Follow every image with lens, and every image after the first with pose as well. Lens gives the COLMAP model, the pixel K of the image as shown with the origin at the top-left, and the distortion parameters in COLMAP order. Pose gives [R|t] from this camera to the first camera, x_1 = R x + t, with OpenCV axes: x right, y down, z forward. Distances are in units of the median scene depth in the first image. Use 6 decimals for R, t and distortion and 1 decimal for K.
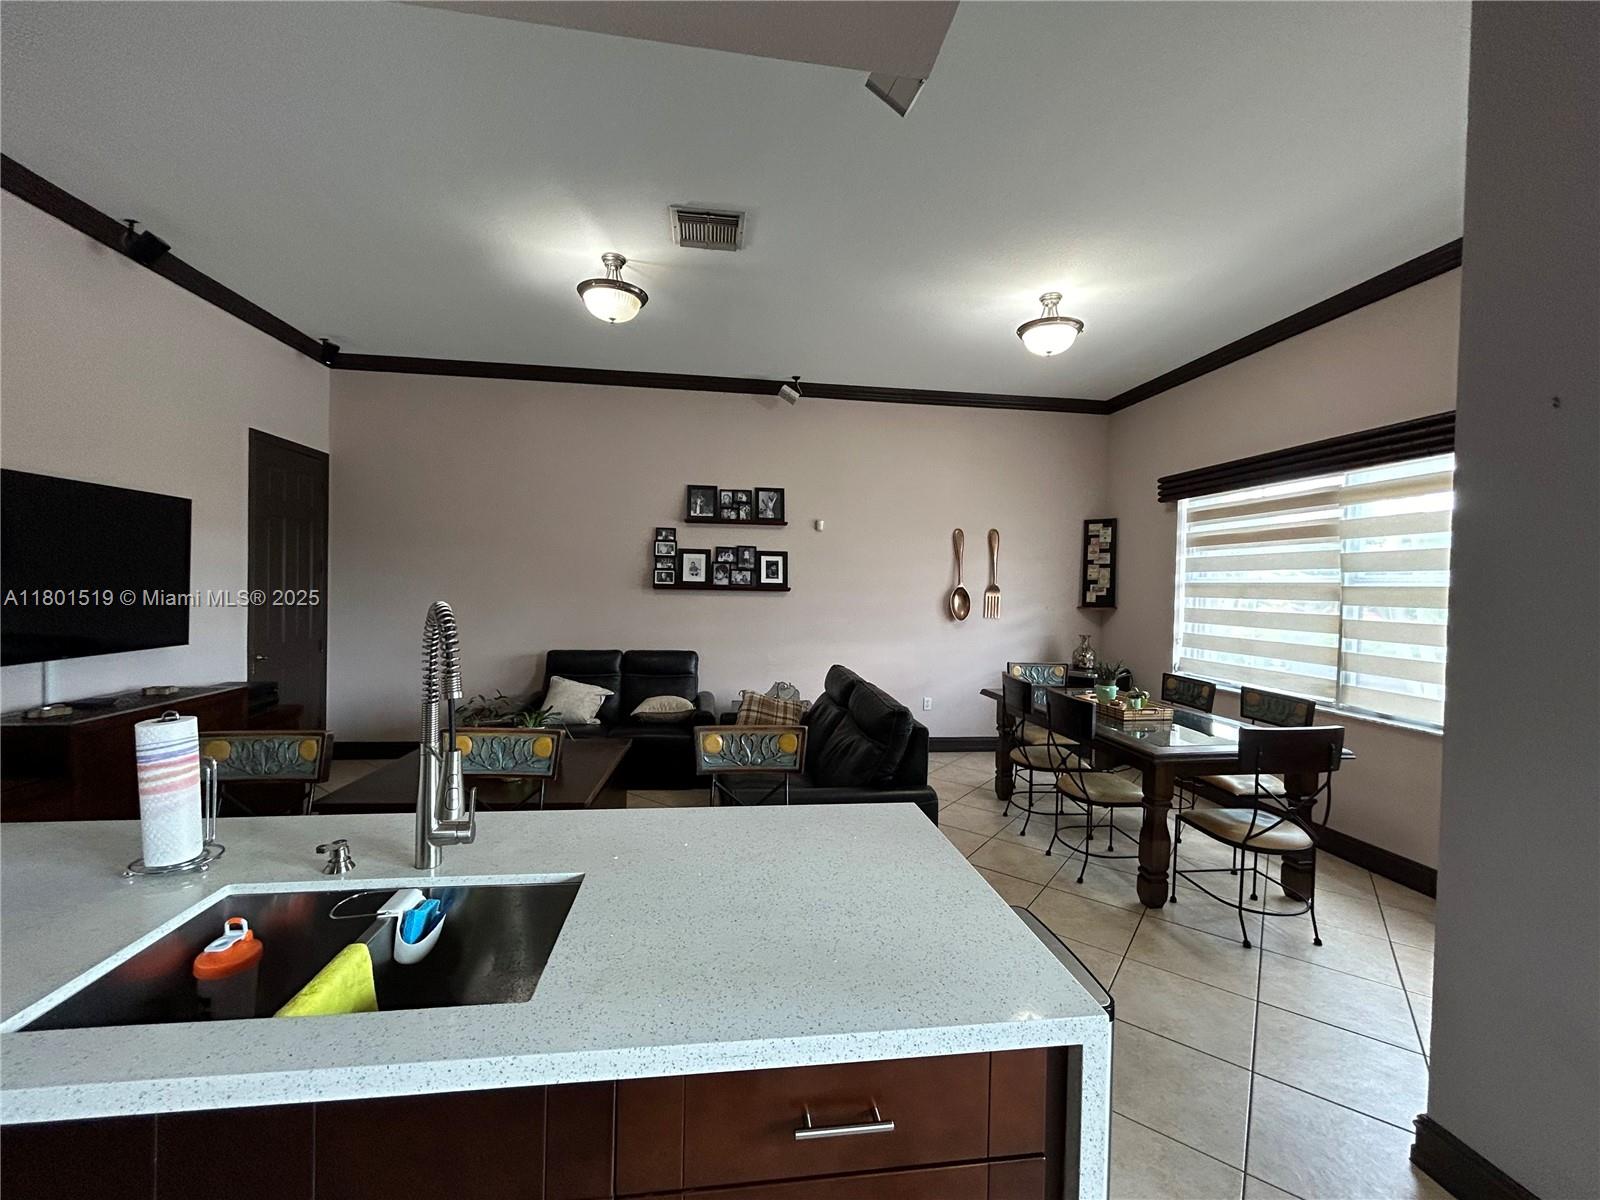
lens RADIAL K [[644.8, 0, 800.0], [0, 644.8, 600.0], [0, 0, 1]] dist [0.000804, -0.000253]
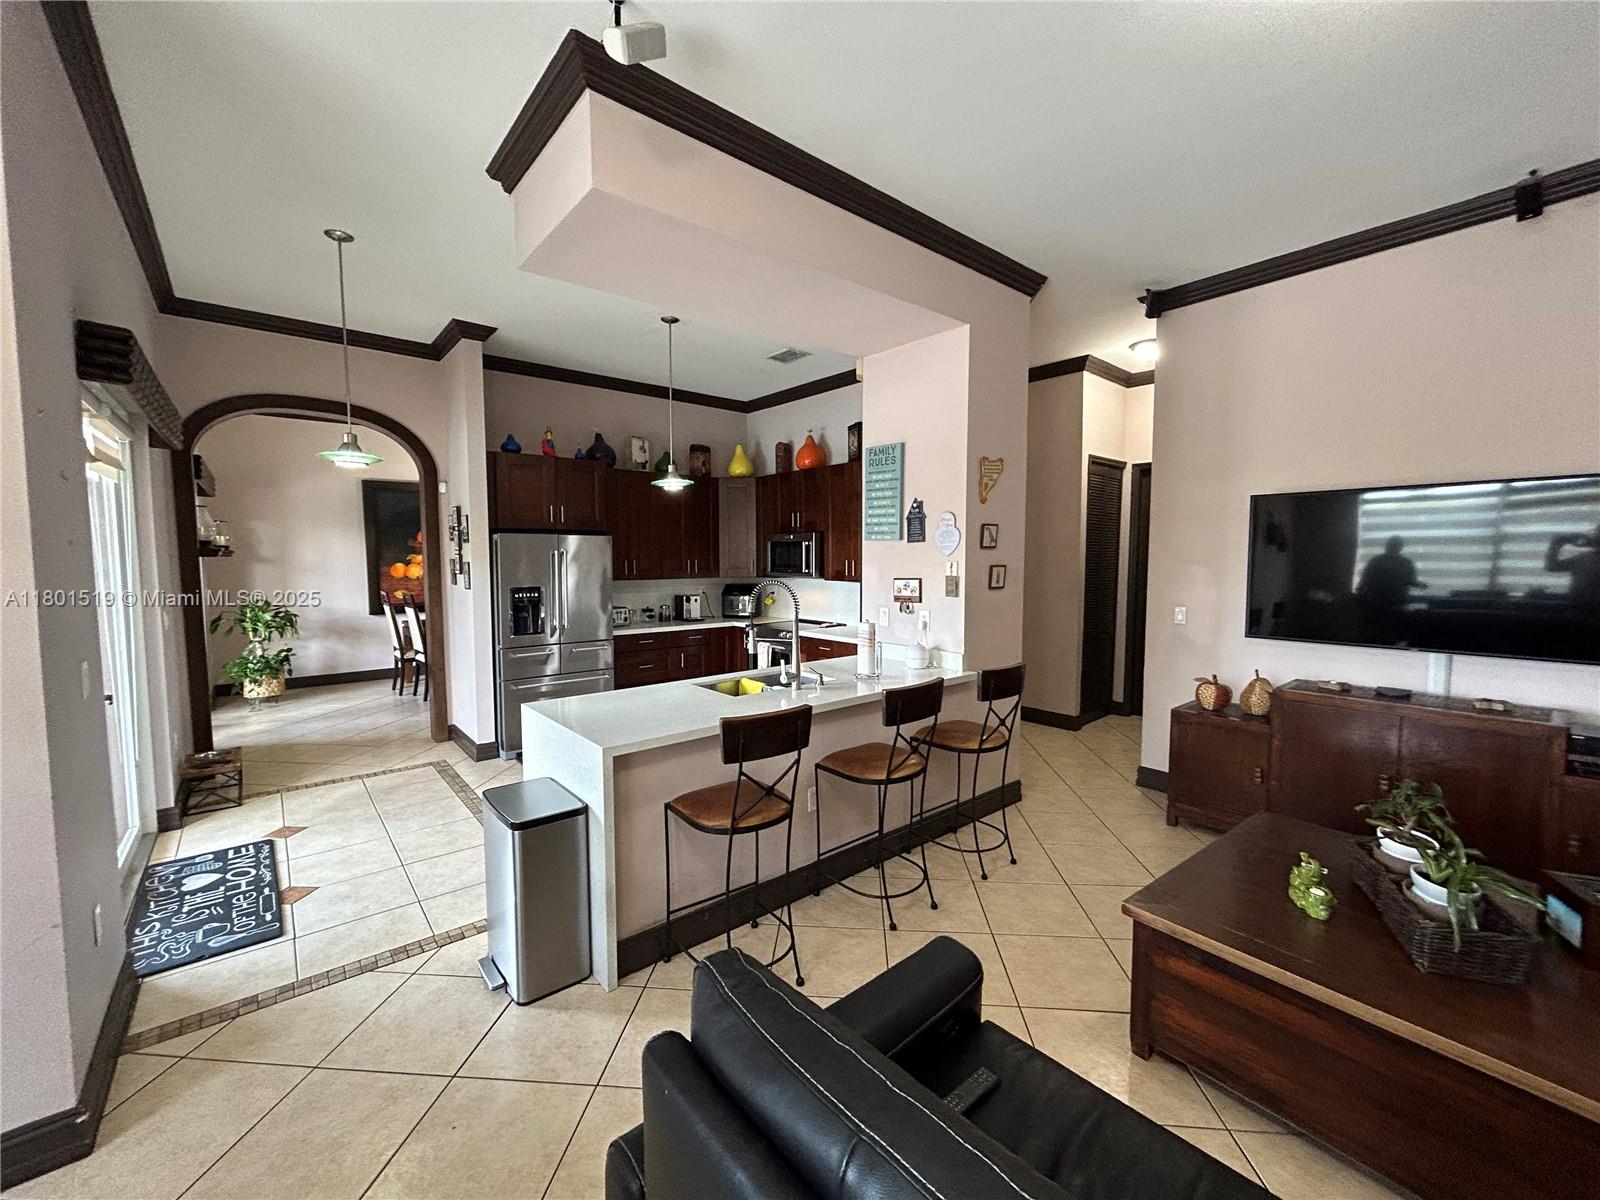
lens RADIAL K [[644.8, 0, 800.0], [0, 644.8, 600.0], [0, 0, 1]] dist [0.000804, -0.000253]
pose [[-0.843126, 0.018906, -0.537384, 0.168284], [-0.028007, 0.996481, 0.078998, -0.026871], [0.536987, 0.081656, -0.839629, 0.727682]]
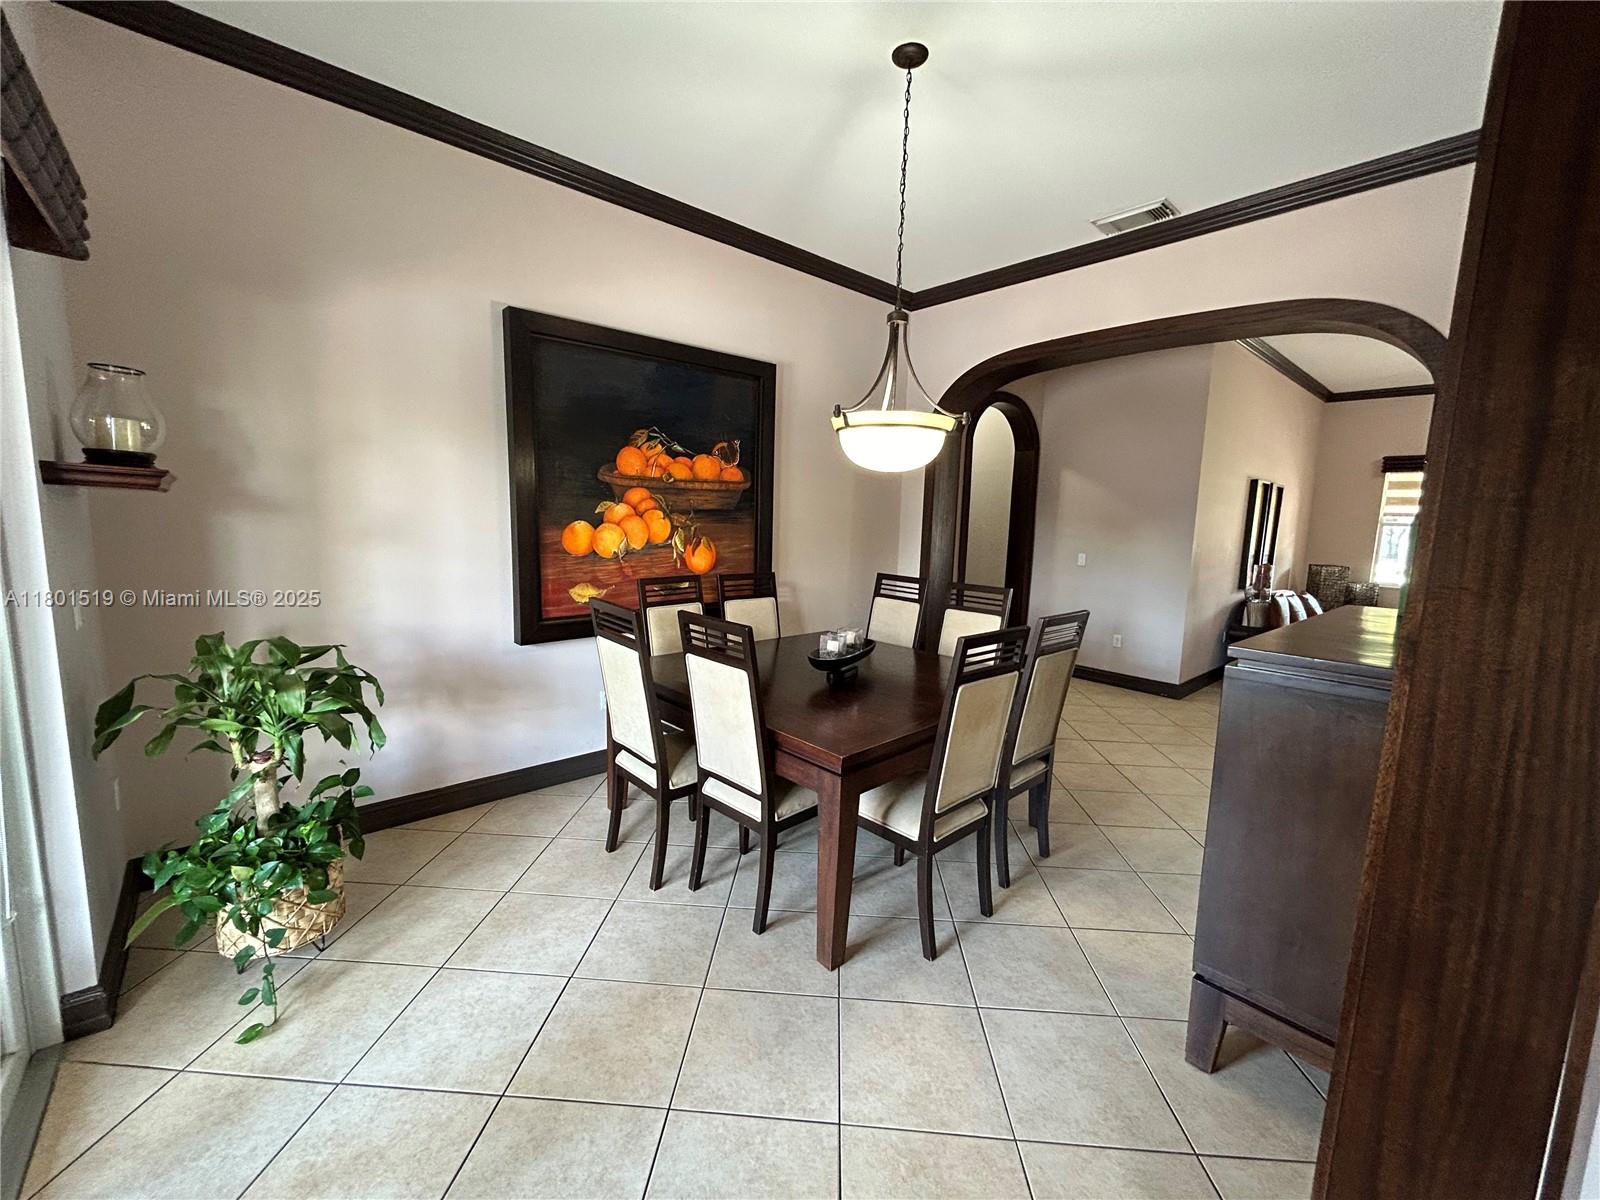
lens RADIAL K [[644.8, 0, 800.0], [0, 644.8, 600.0], [0, 0, 1]] dist [0.000804, -0.000253]
pose [[-0.825177, 0.029944, -0.564080, 0.325526], [-0.055341, 0.989505, 0.133484, 0.011577], [0.562157, 0.141364, -0.814859, -0.358941]]
